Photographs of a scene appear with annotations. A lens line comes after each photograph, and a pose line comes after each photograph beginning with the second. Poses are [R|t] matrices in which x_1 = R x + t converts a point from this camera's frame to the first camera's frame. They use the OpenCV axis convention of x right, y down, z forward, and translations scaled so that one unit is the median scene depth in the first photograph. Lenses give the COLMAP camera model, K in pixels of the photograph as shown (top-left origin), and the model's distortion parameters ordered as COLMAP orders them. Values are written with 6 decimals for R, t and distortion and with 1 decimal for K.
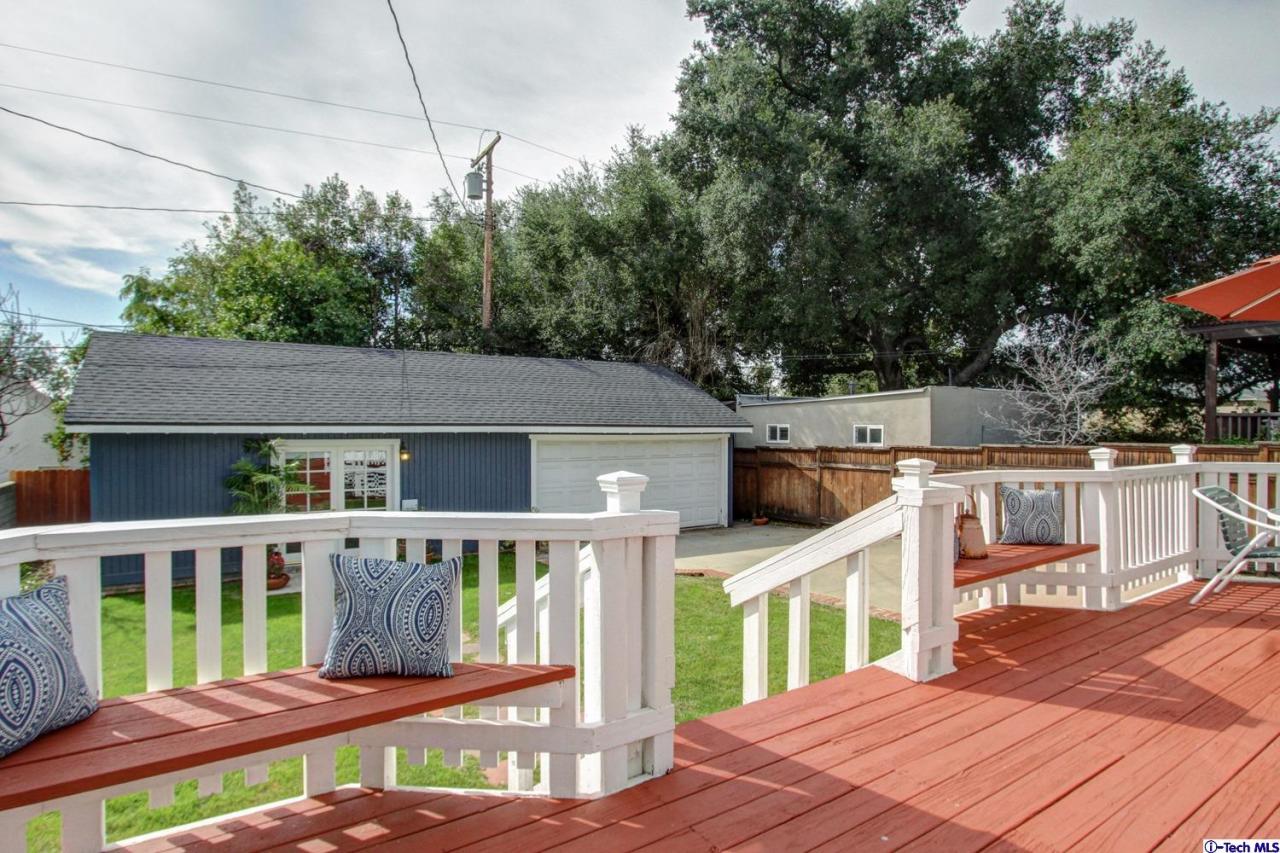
lens RADIAL K [[673.4, 0, 647.4], [0, 673.4, 429.7], [0, 0, 1]] dist [-0.016853, 0.003838]
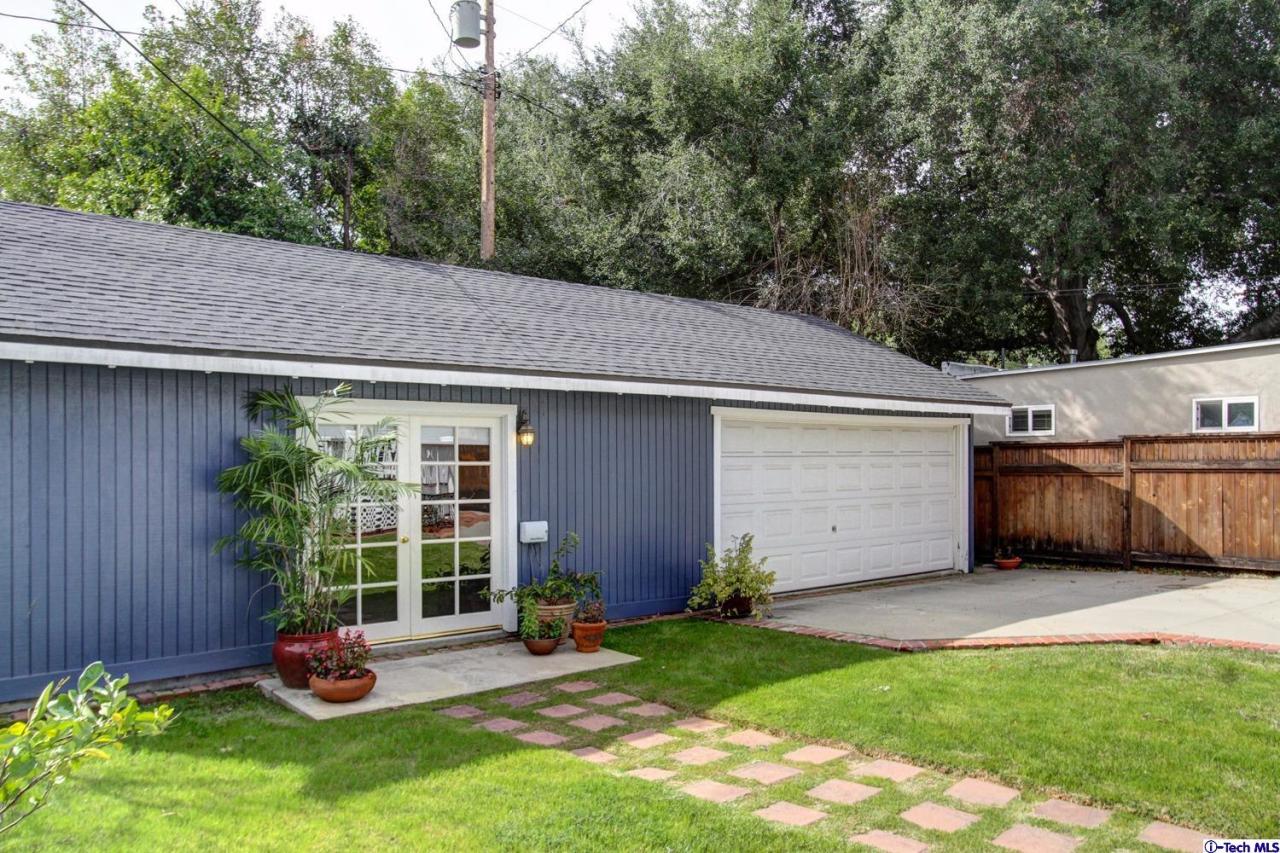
lens RADIAL K [[926.3, 0, 642.8], [0, 926.3, 466.4], [0, 0, 1]] dist [-0.000214, 0.001636]
pose [[0.992476, -0.007362, 0.122216, -0.298905], [0.007623, 0.999970, -0.001671, 0.052988], [-0.122200, 0.002590, 0.992502, 0.228516]]
